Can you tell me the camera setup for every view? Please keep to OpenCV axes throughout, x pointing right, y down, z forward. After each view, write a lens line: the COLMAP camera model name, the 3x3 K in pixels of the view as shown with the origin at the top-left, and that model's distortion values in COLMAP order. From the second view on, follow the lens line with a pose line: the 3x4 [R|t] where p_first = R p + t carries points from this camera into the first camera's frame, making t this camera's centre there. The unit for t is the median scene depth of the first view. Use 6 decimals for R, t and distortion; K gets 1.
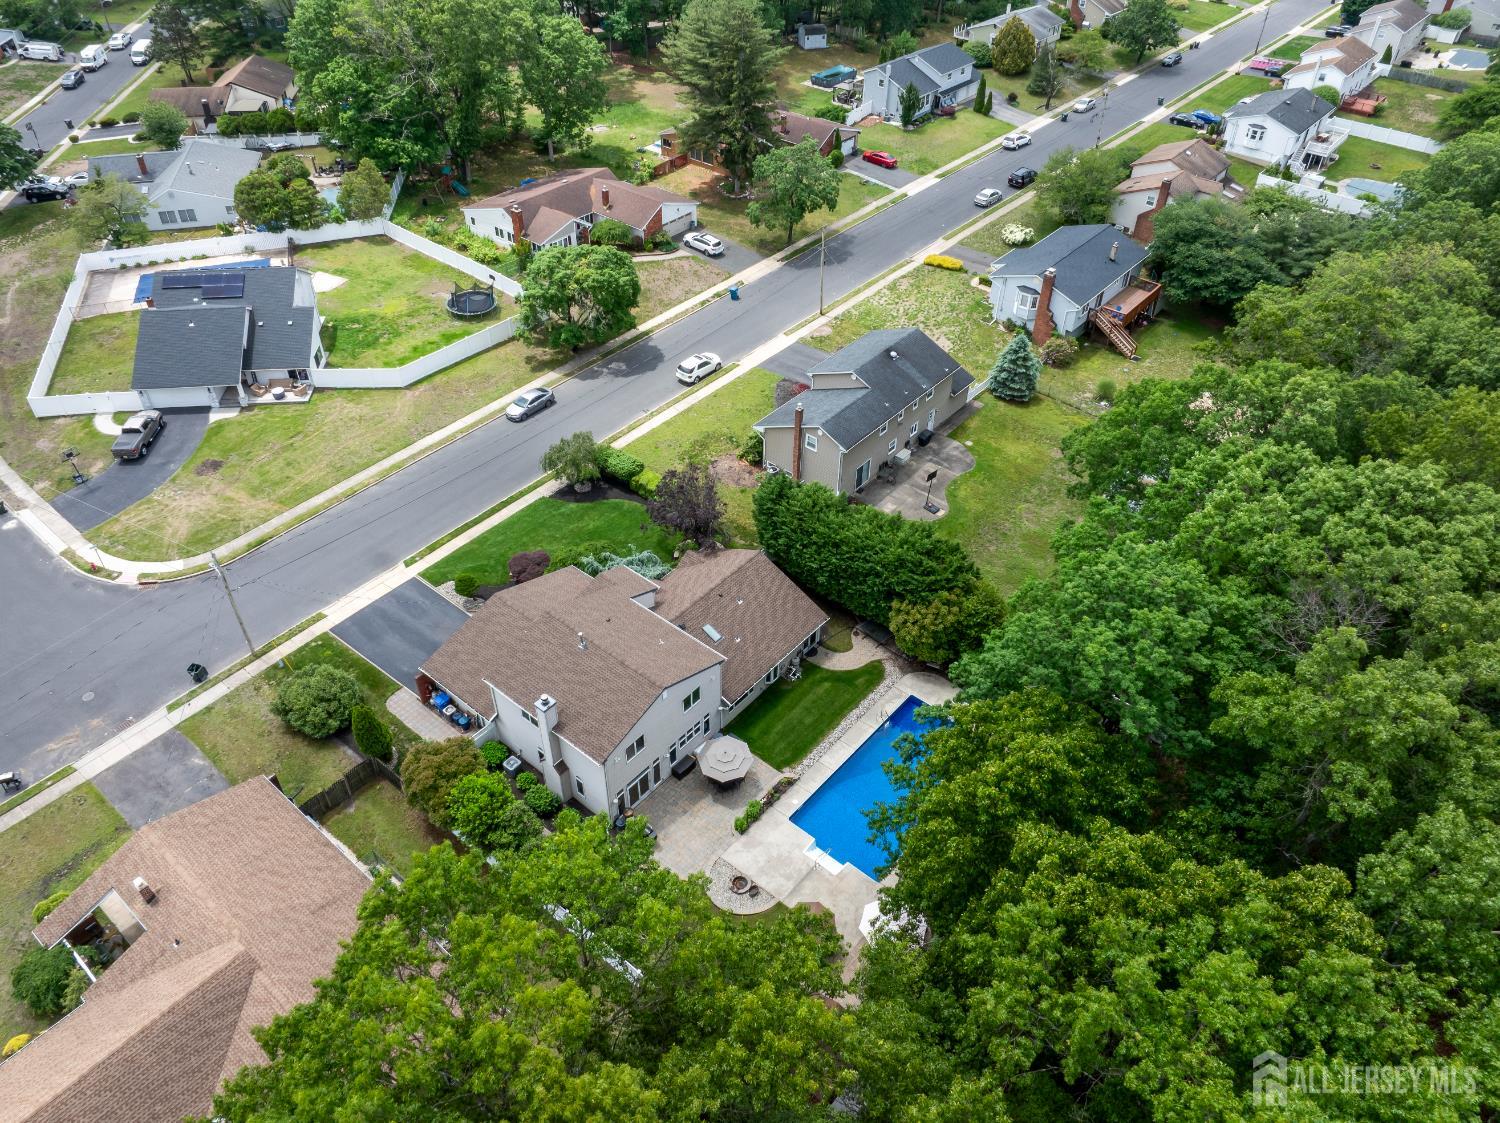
lens RADIAL K [[1060.8, 0, 750.0], [0, 1060.8, 561.5], [0, 0, 1]] dist [-0.052754, 0.026032]
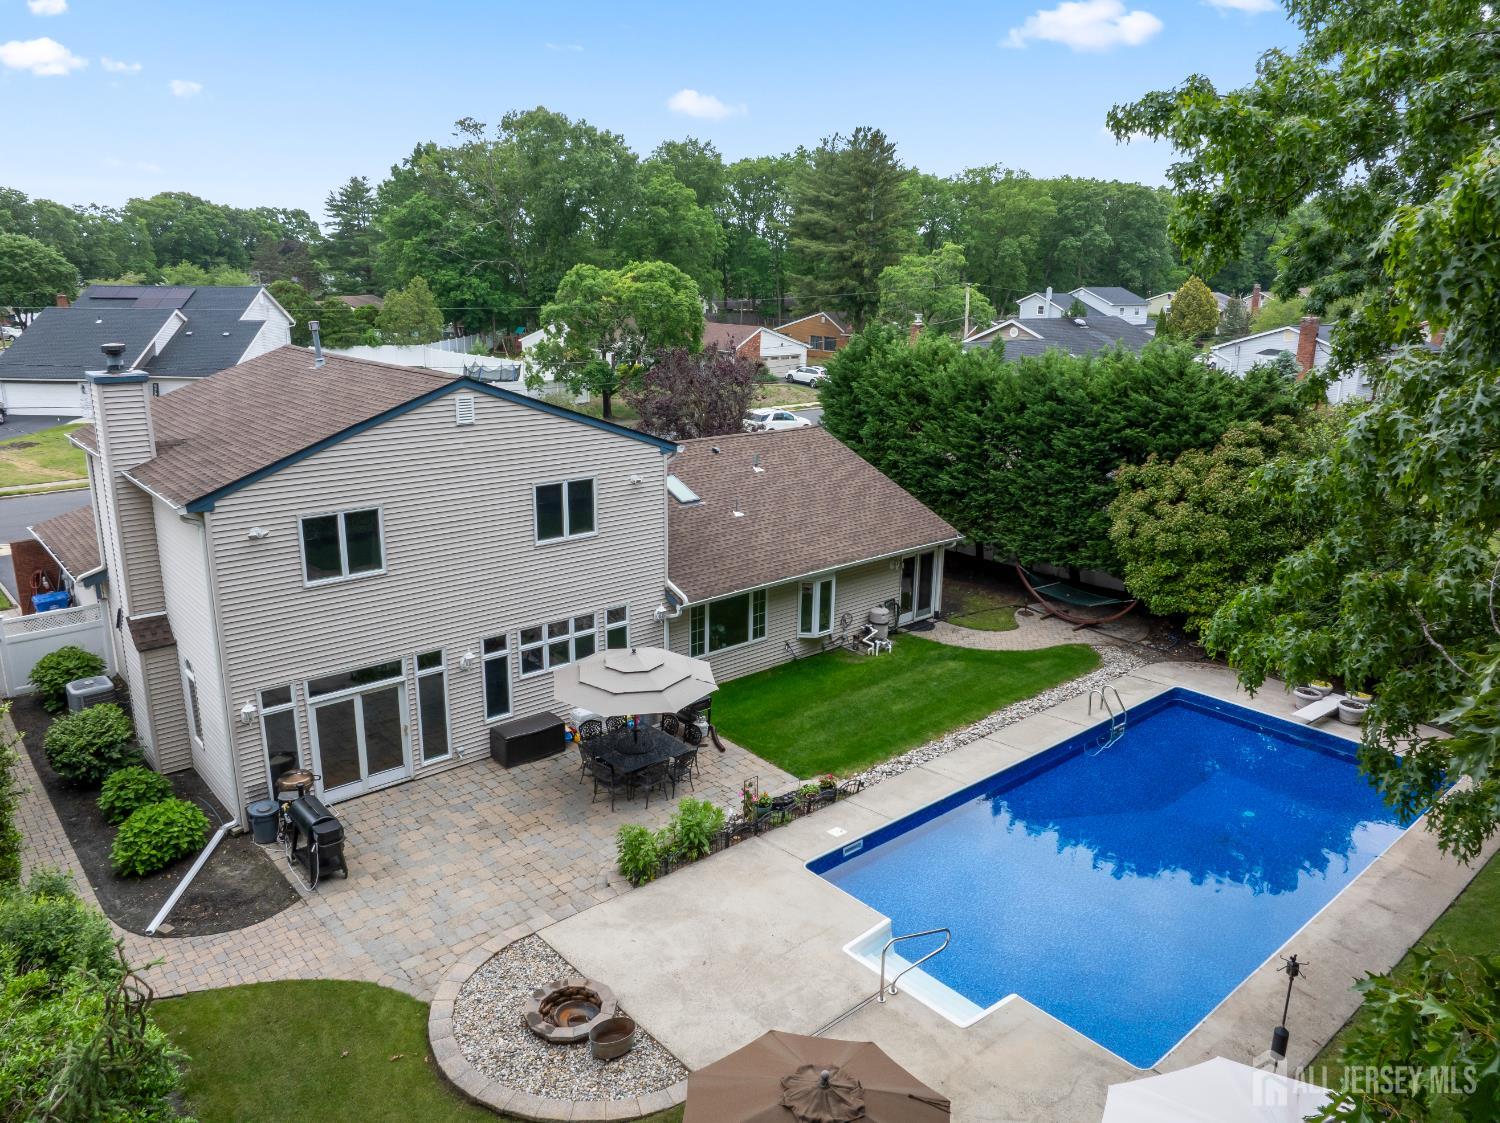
lens RADIAL K [[1060.8, 0, 750.0], [0, 1060.8, 561.5], [0, 0, 1]] dist [-0.052754, 0.026032]
pose [[0.988194, 0.046424, -0.146008, 0.054184], [-0.105660, 0.896608, -0.430035, 0.267352], [0.110948, 0.440385, 0.890928, 0.634395]]
